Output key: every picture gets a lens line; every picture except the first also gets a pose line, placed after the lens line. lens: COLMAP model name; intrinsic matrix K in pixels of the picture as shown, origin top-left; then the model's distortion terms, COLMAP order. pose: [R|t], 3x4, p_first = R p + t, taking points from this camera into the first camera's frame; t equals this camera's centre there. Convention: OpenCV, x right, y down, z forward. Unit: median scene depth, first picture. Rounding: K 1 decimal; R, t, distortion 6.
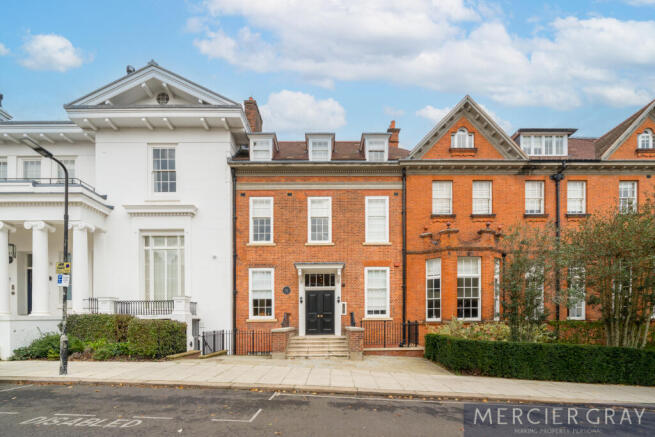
lens RADIAL K [[239.6, 0, 326.0], [0, 239.6, 224.1], [0, 0, 1]] dist [-0.001627, -0.000080]
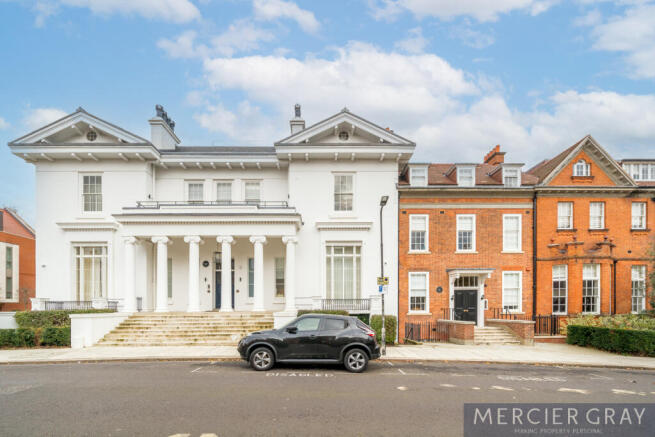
lens RADIAL K [[241.0, 0, 326.7], [0, 241.0, 215.8], [0, 0, 1]] dist [-0.002324, -0.000154]
pose [[0.999996, 0.002766, 0.001082, -0.753344], [-0.002763, 0.999994, -0.002128, -0.102576], [-0.001087, 0.002125, 0.999997, -0.247293]]
